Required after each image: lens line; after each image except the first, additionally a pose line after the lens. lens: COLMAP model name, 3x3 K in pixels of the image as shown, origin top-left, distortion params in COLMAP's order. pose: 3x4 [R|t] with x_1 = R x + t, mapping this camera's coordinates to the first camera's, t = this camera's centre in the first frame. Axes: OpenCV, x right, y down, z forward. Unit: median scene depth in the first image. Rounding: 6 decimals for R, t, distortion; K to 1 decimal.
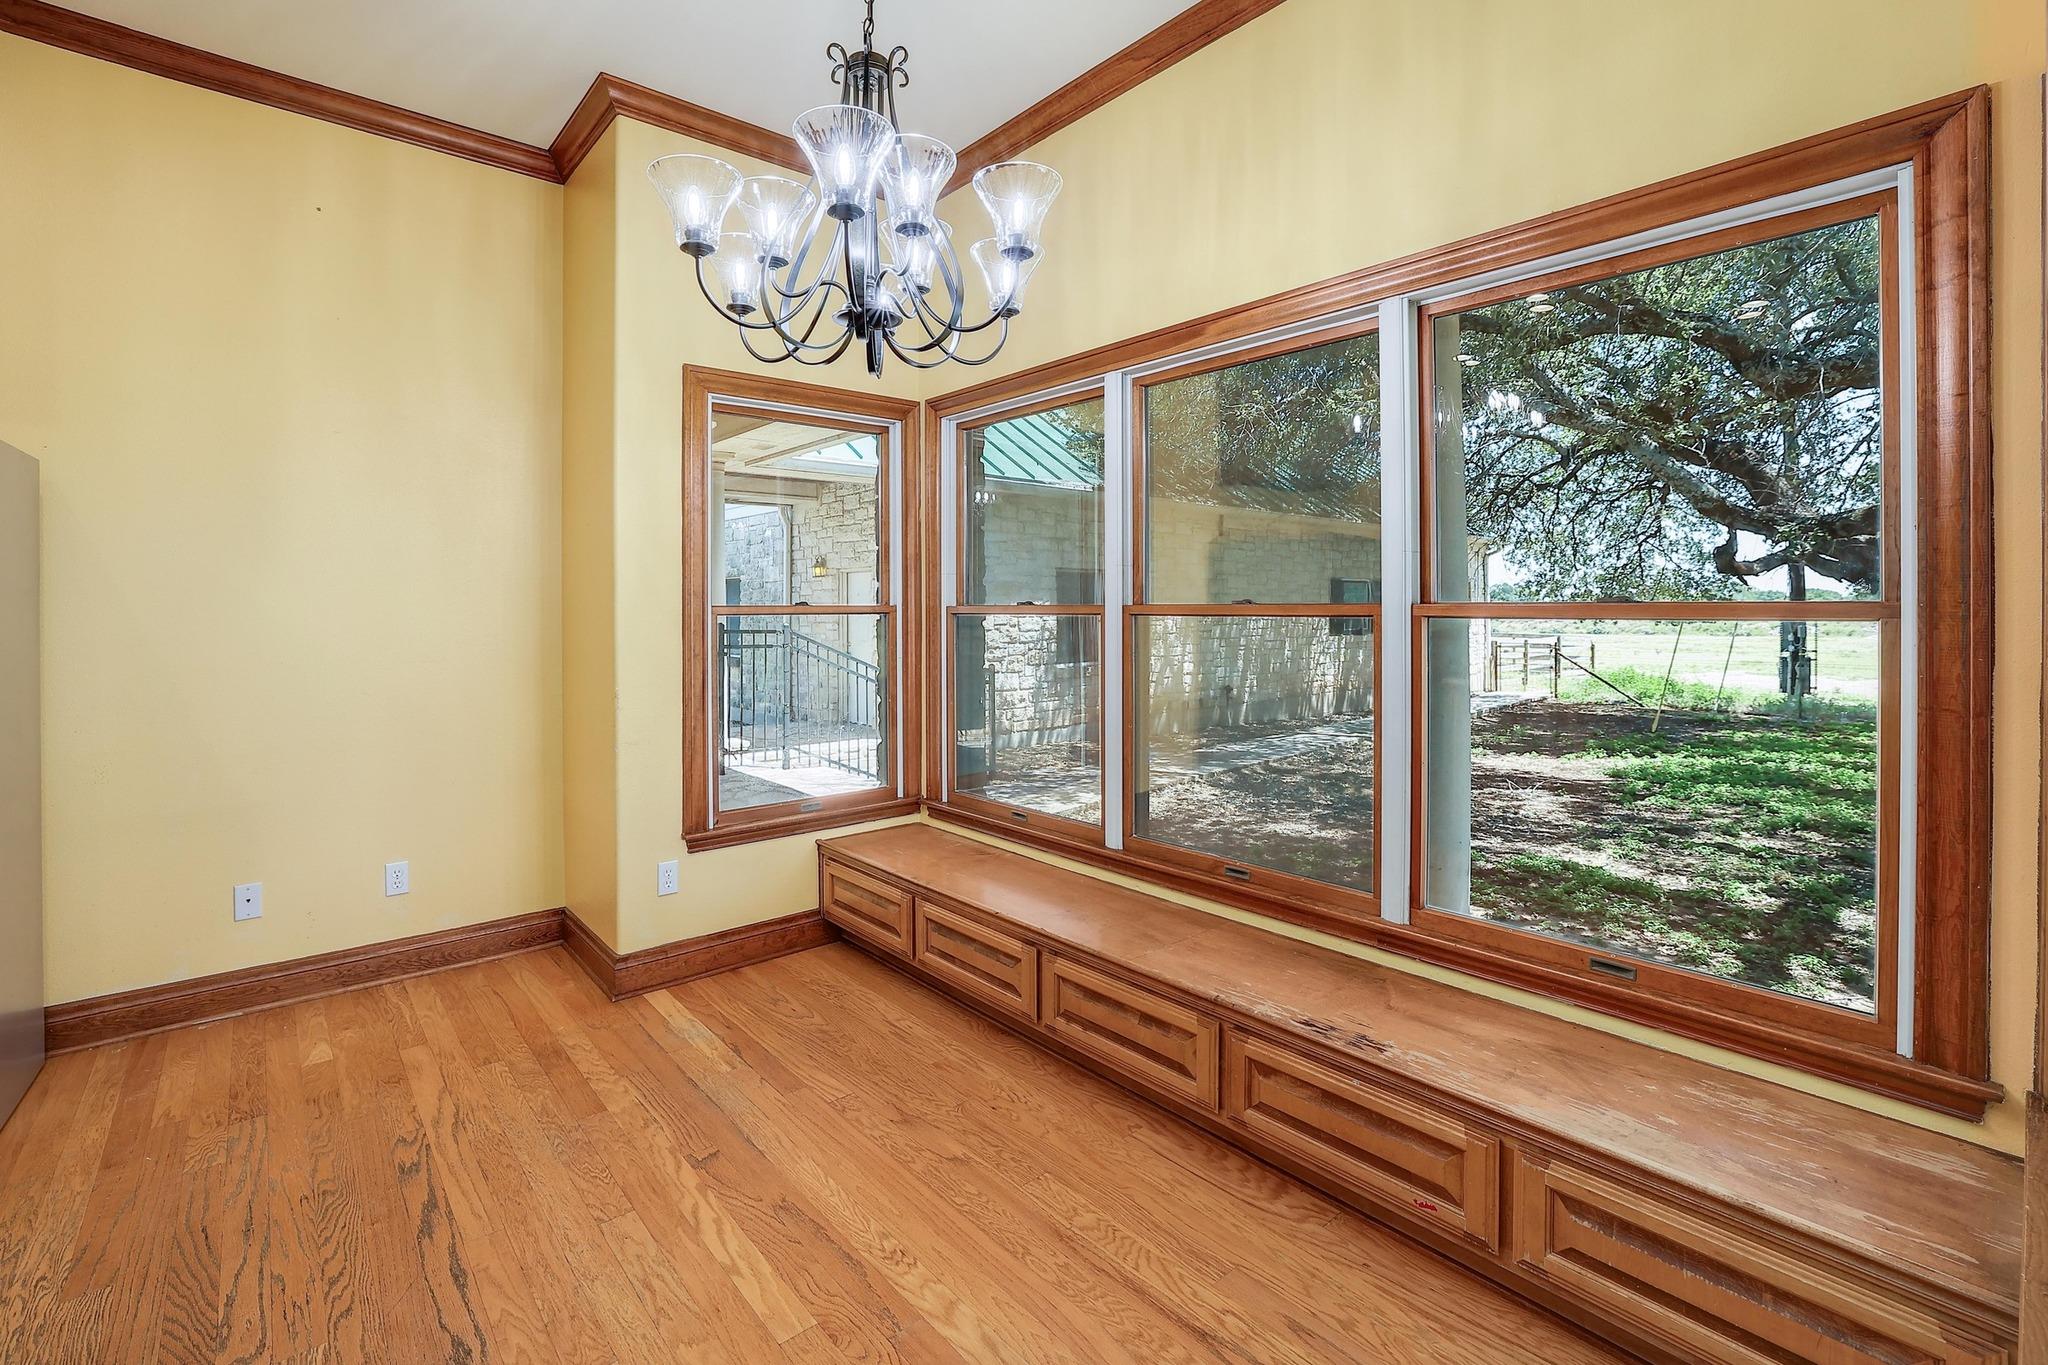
lens RADIAL K [[904.5, 0, 1011.3], [0, 904.5, 611.5], [0, 0, 1]] dist [-0.018212, 0.000054]
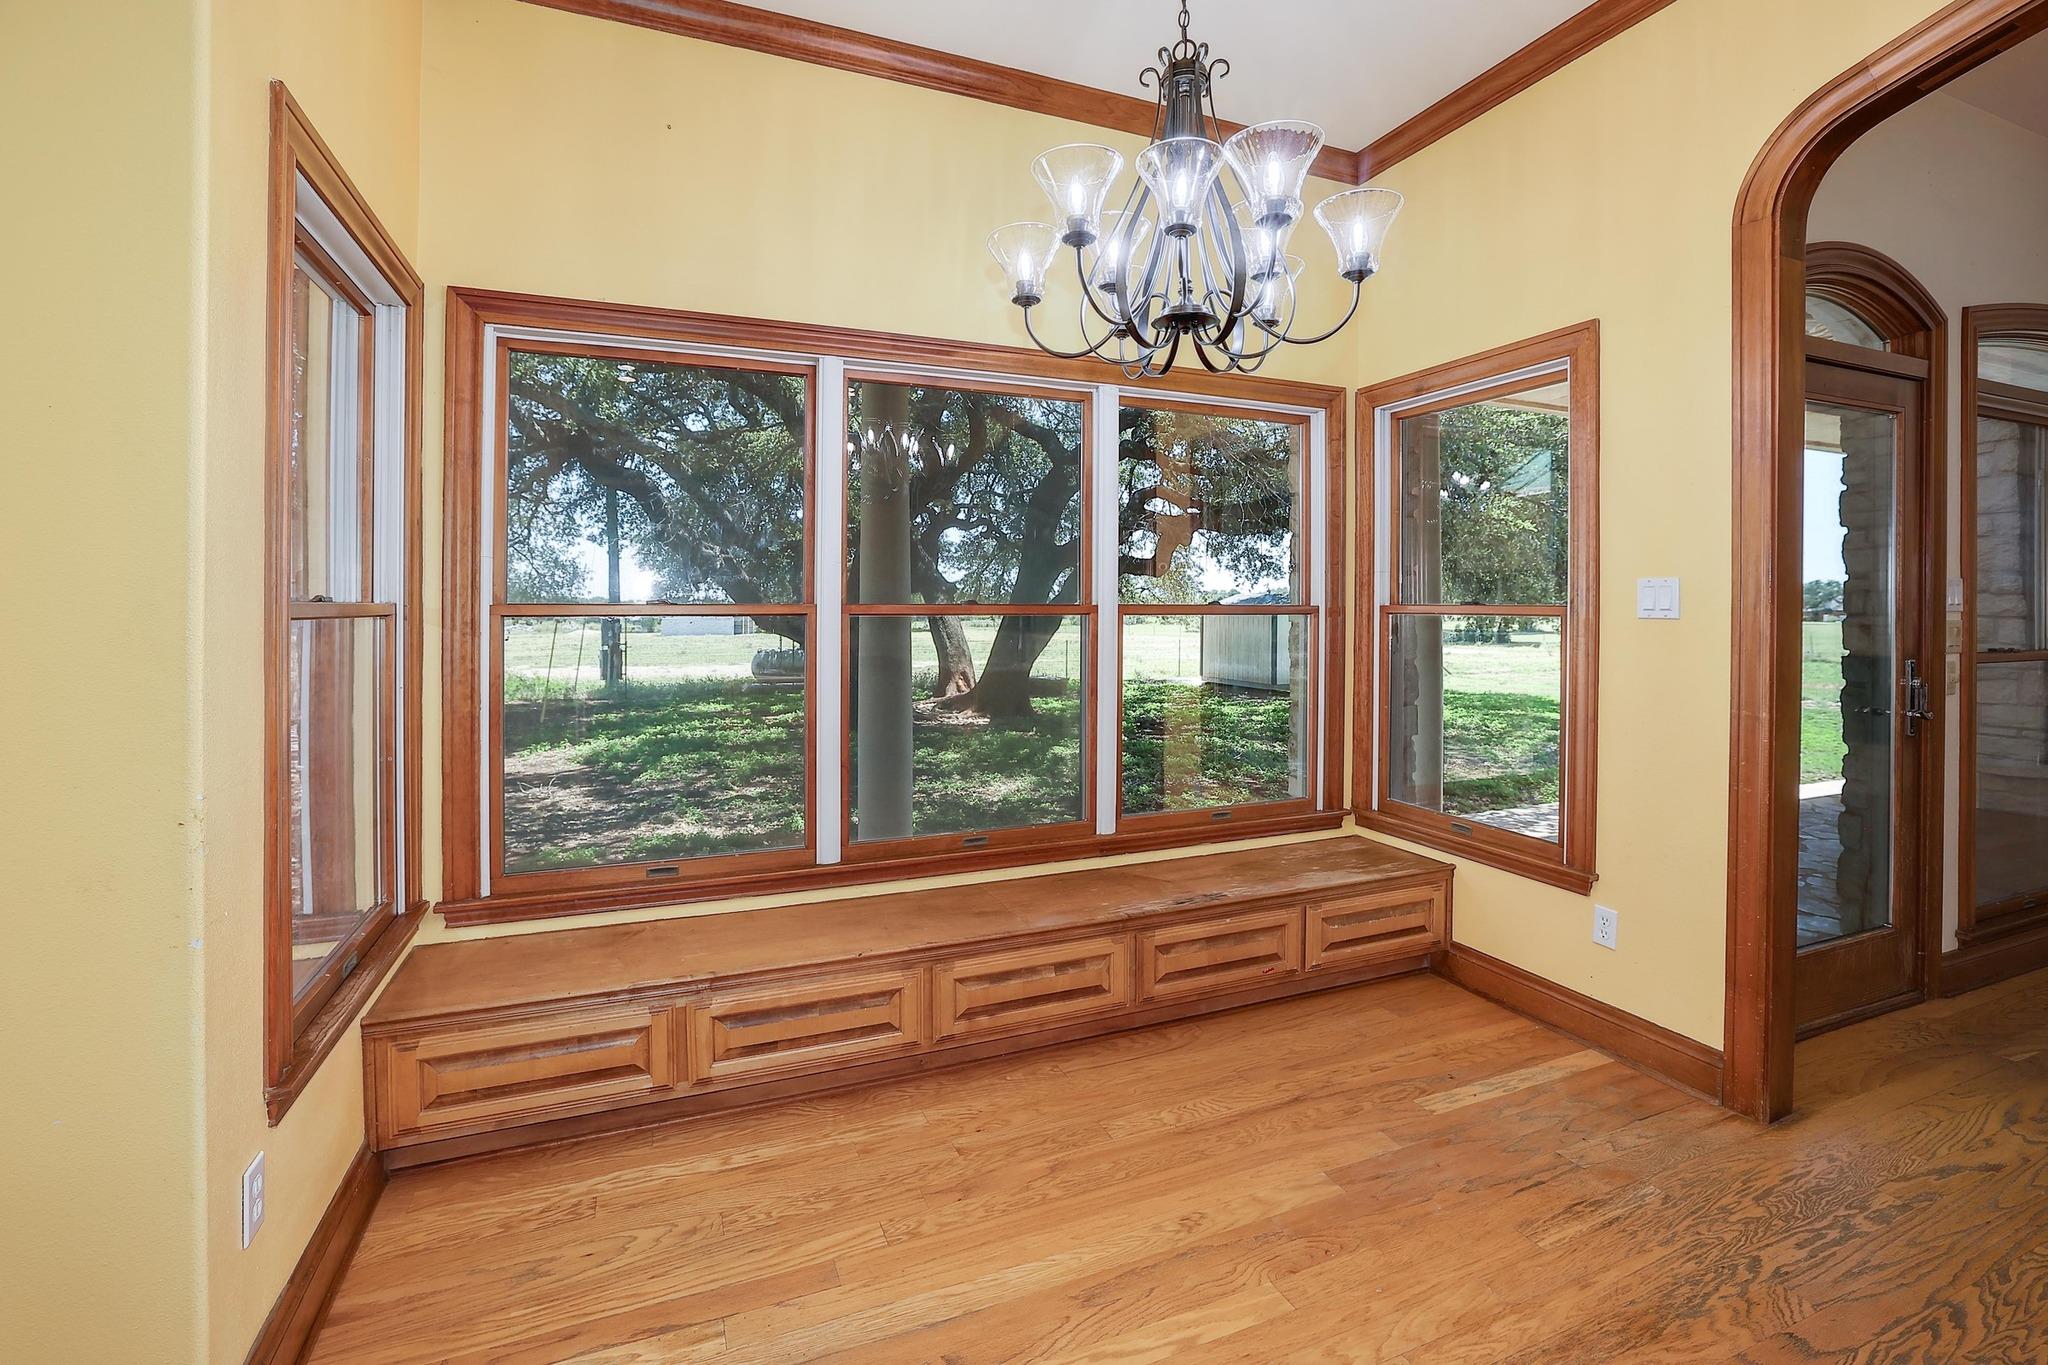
lens RADIAL K [[904.5, 0, 1021.2], [0, 904.5, 613.8], [0, 0, 1]] dist [-0.018212, 0.000054]
pose [[0.311651, 0.000202, 0.950197, -0.777427], [-0.001572, 0.999999, 0.000303, 0.002481], [-0.950195, -0.001588, 0.311651, 0.562671]]
